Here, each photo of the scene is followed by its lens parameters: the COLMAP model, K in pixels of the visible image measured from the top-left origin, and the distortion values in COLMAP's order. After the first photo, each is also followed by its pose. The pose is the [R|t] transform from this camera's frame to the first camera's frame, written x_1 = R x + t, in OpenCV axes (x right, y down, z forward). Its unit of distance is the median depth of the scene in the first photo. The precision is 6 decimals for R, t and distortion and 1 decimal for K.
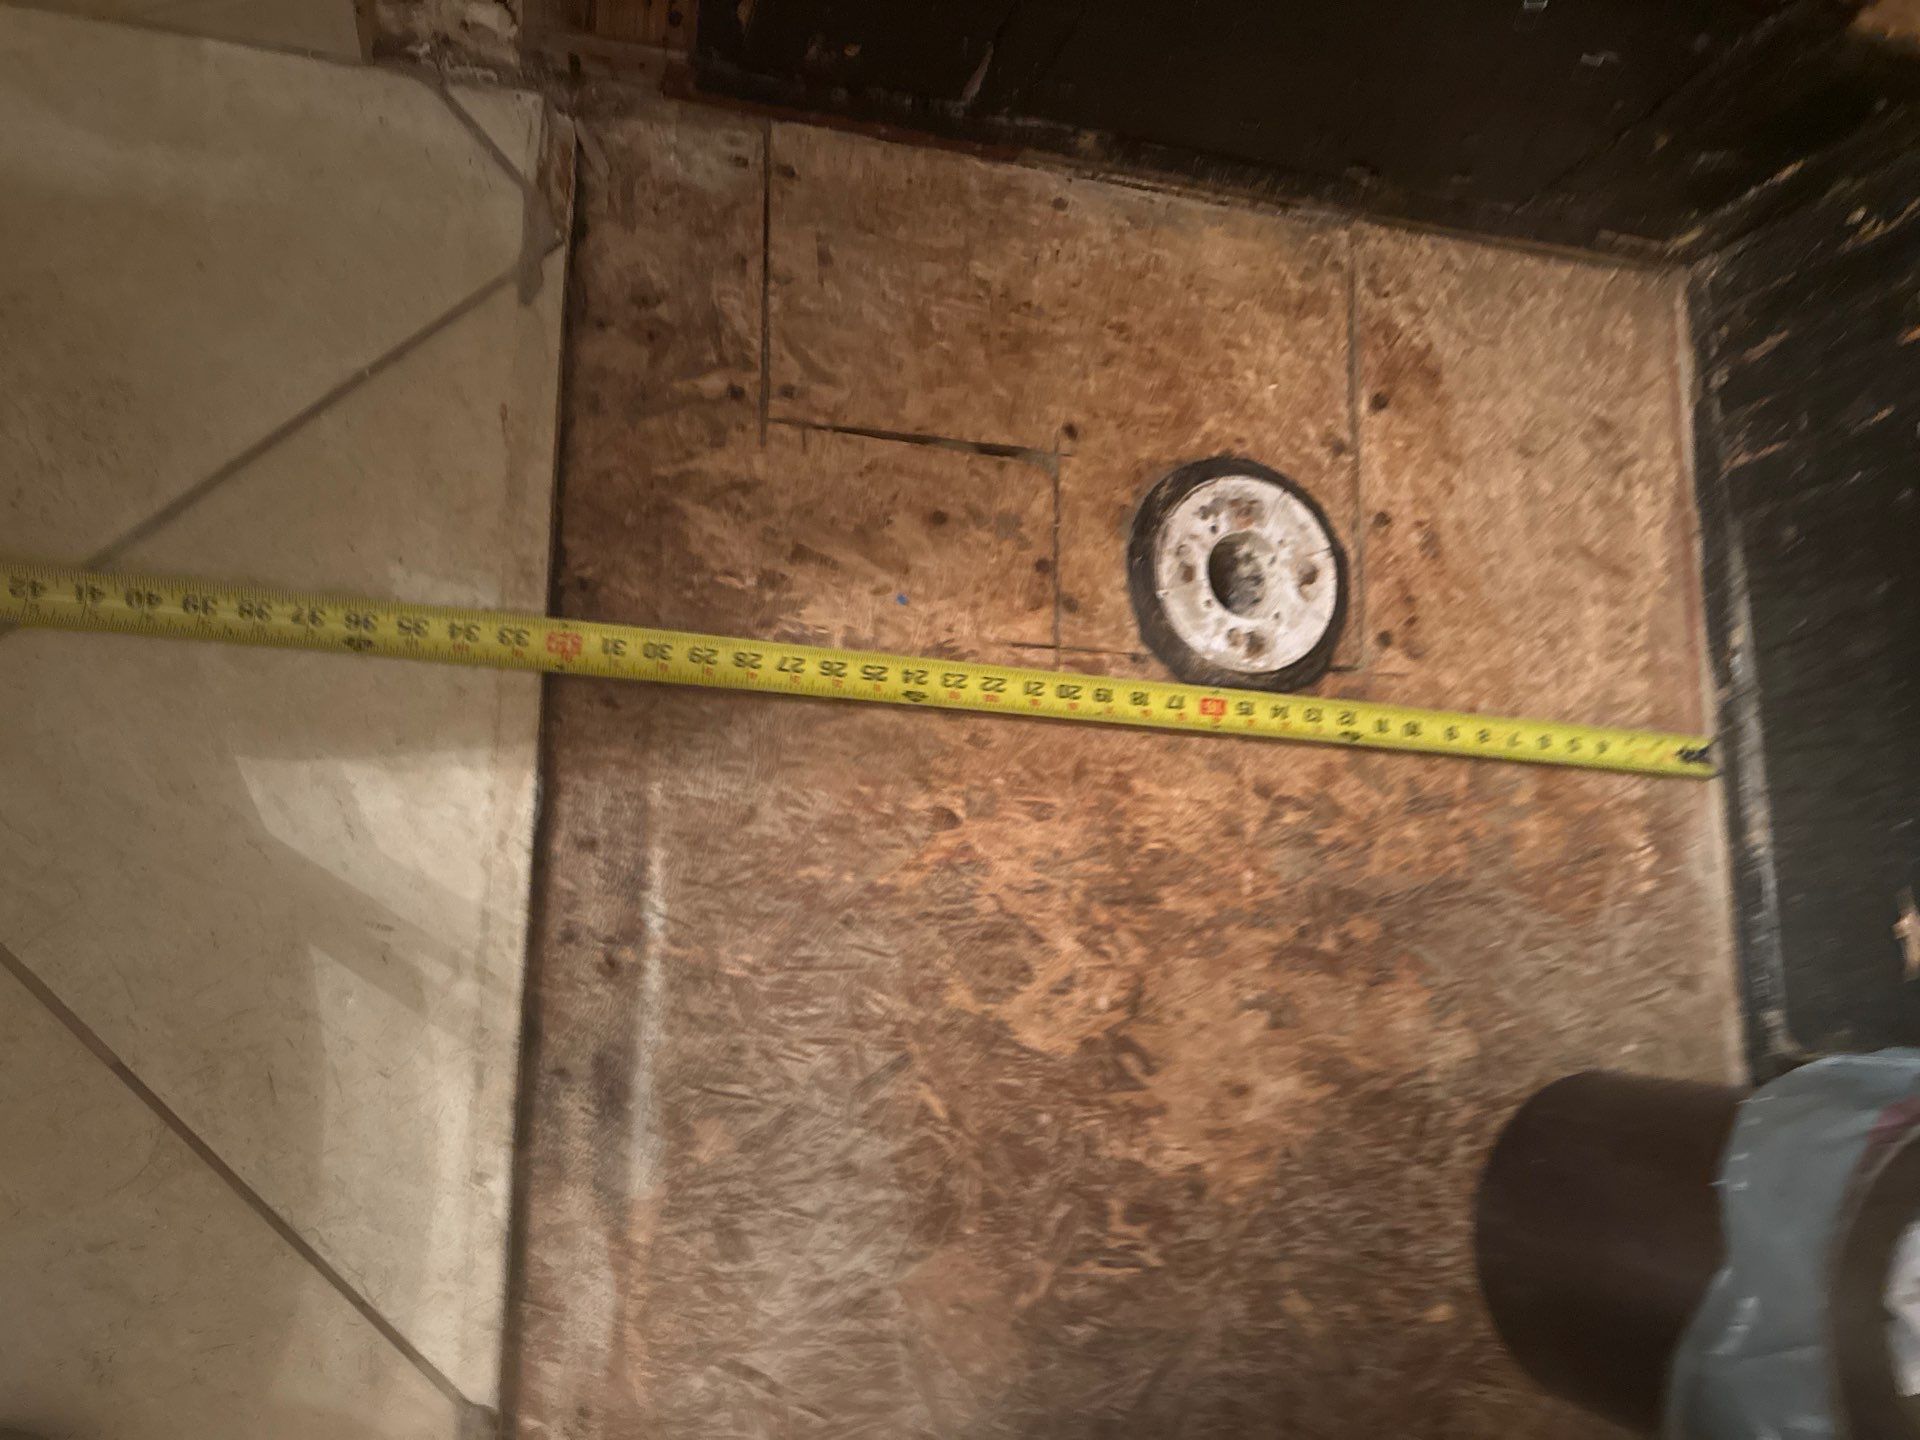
lens RADIAL K [[1378.5, 0, 977.2], [0, 1378.5, 684.4], [0, 0, 1]] dist [0.044041, -0.059721]
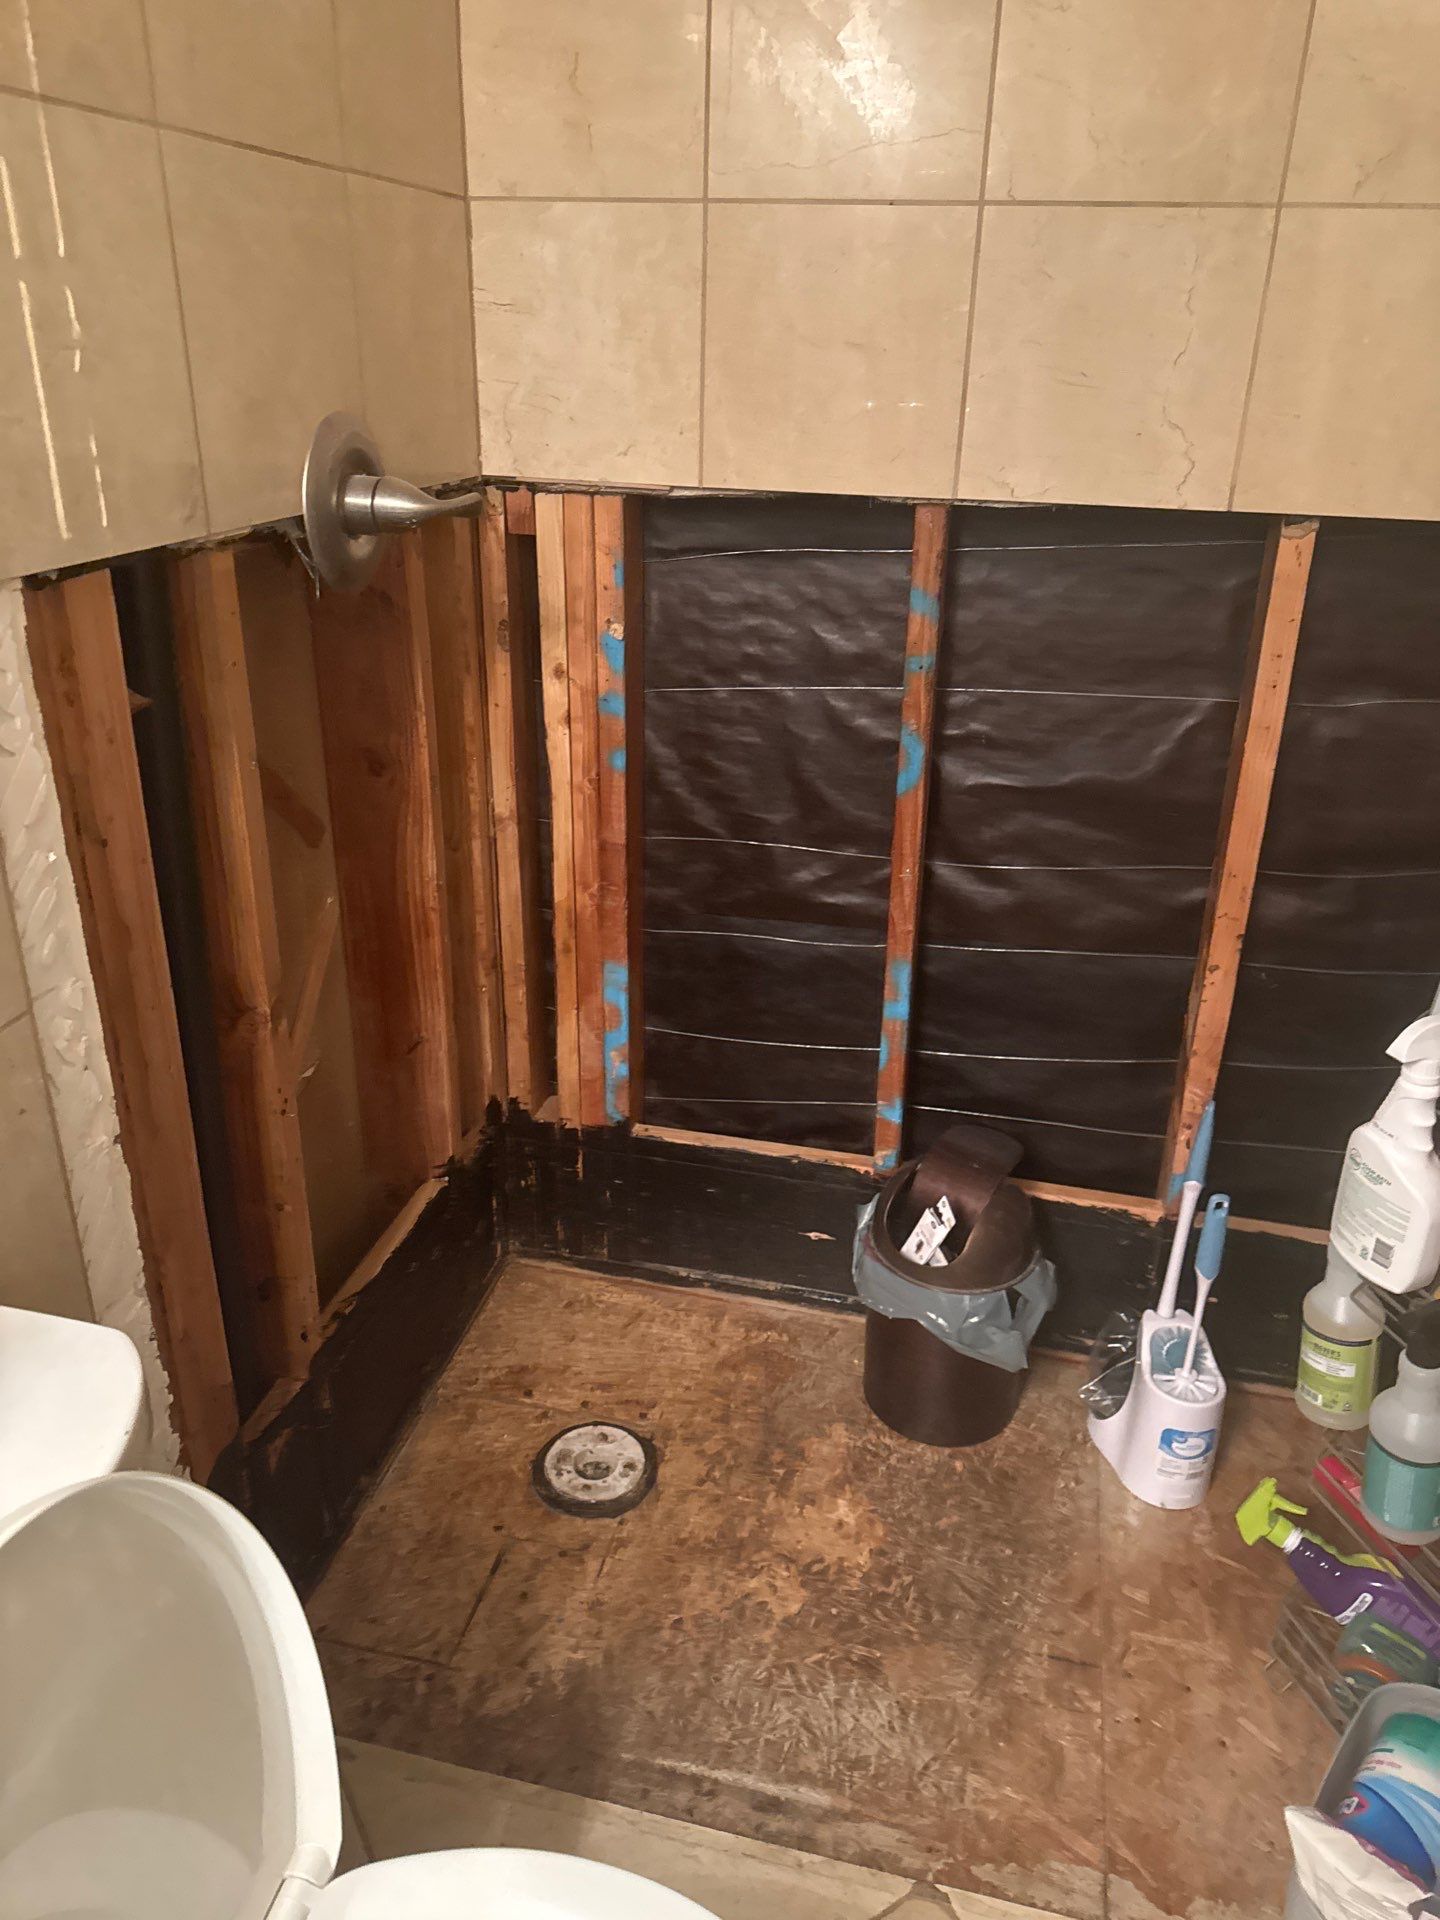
lens RADIAL K [[1366.4, 0, 721.7], [0, 1366.4, 954.0], [0, 0, 1]] dist [0.039117, -0.050058]
pose [[0.215101, -0.663488, 0.716600, -0.720773], [0.970147, 0.229335, -0.078871, 0.088383], [-0.112011, 0.712173, 0.693011, -0.956325]]
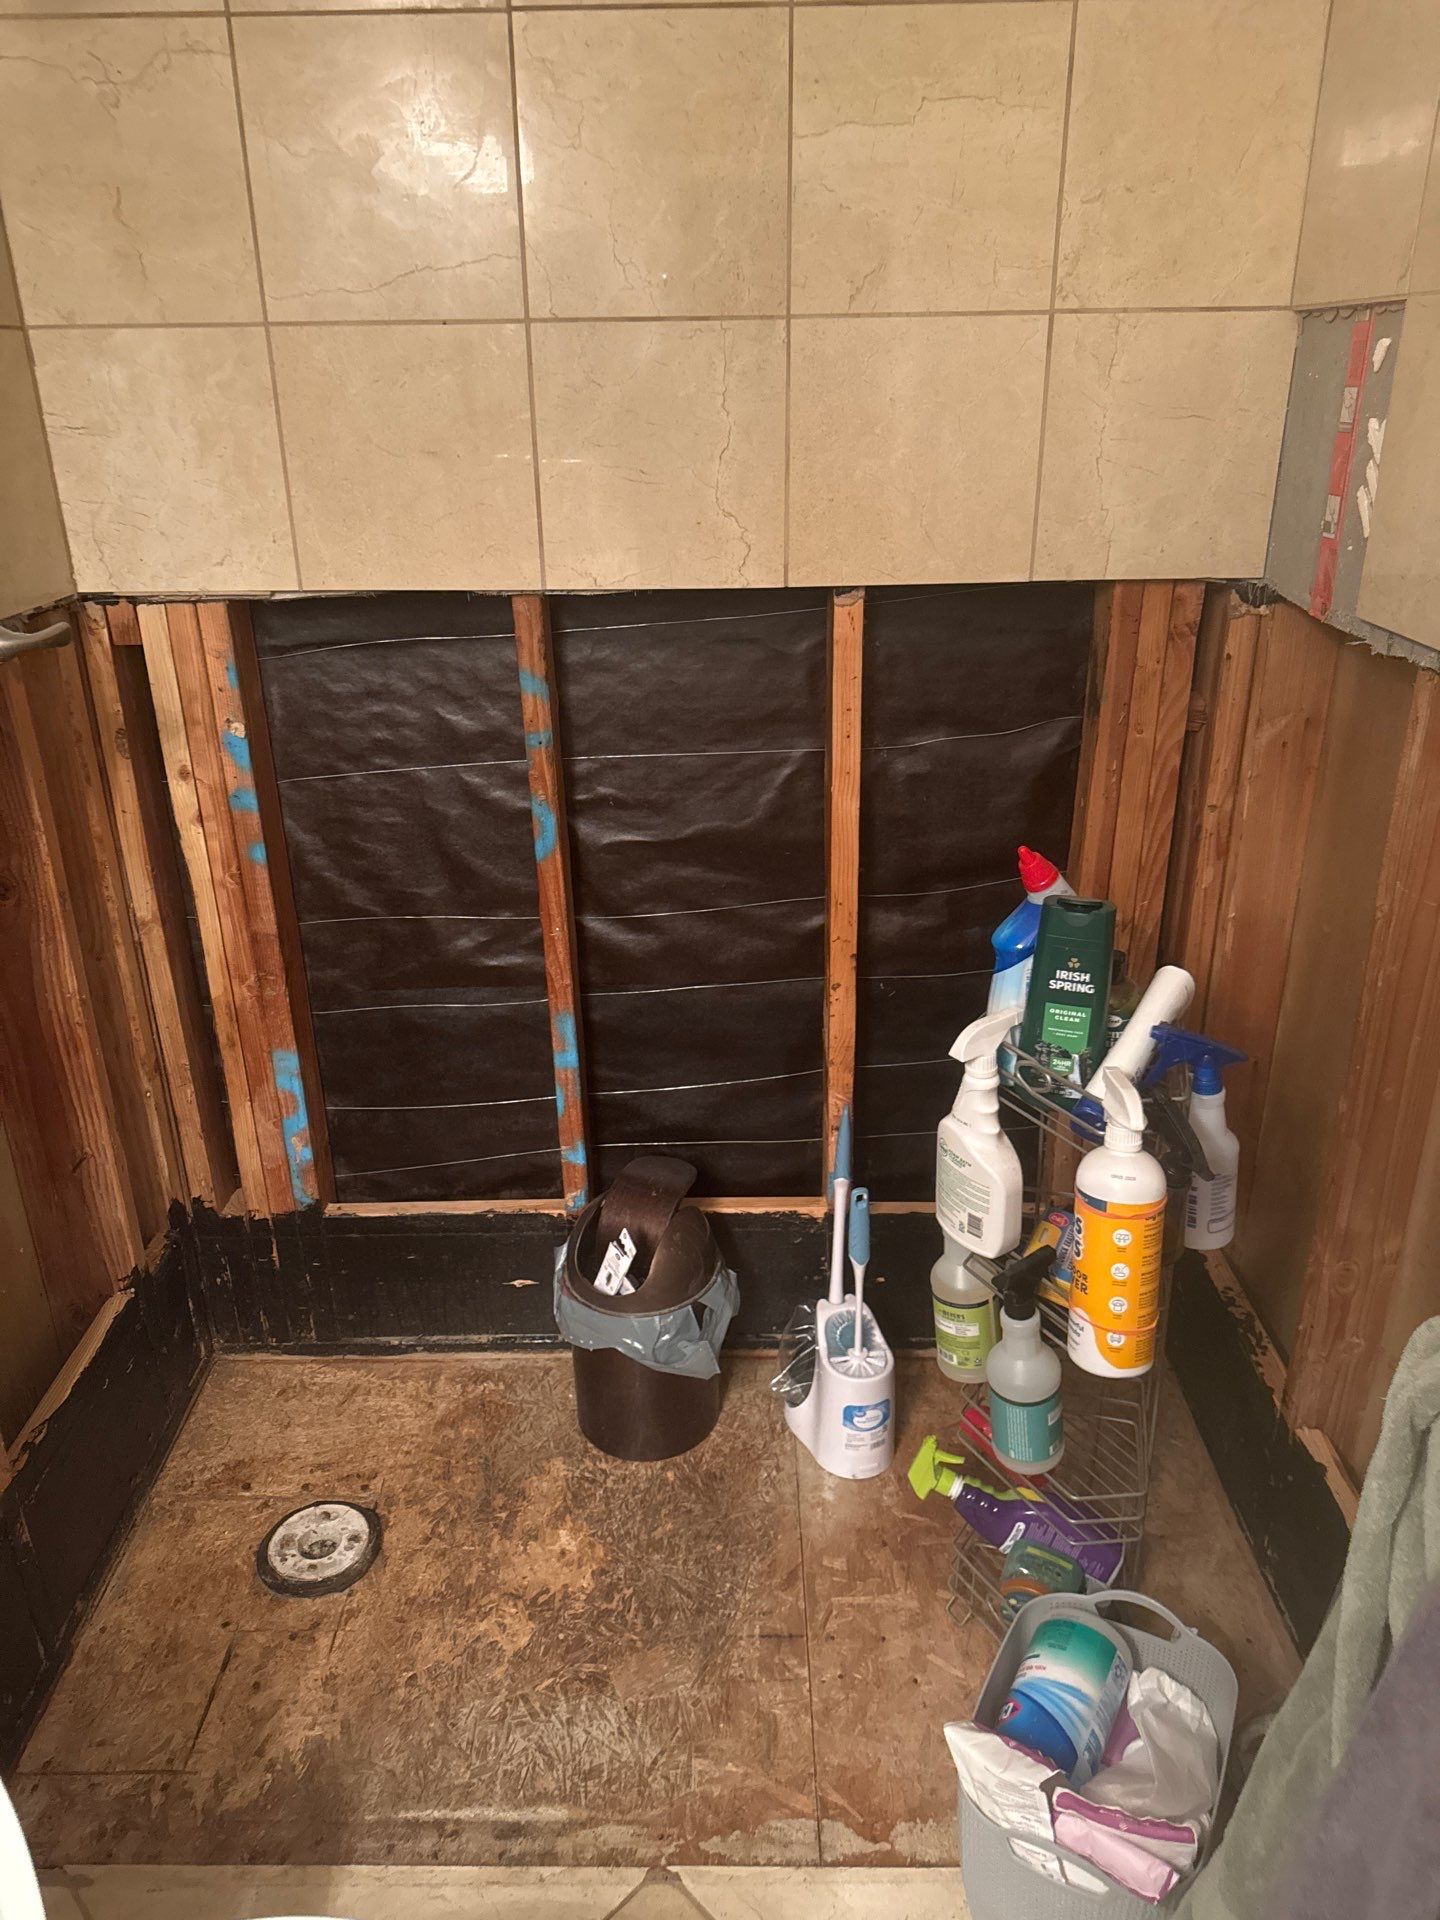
lens RADIAL K [[1366.4, 0, 704.5], [0, 1366.4, 967.0], [0, 0, 1]] dist [0.039117, -0.050058]
pose [[-0.001127, -0.670255, 0.742130, -0.764074], [0.989067, 0.108688, 0.099664, 0.193472], [-0.147461, 0.734129, 0.662805, -1.089773]]
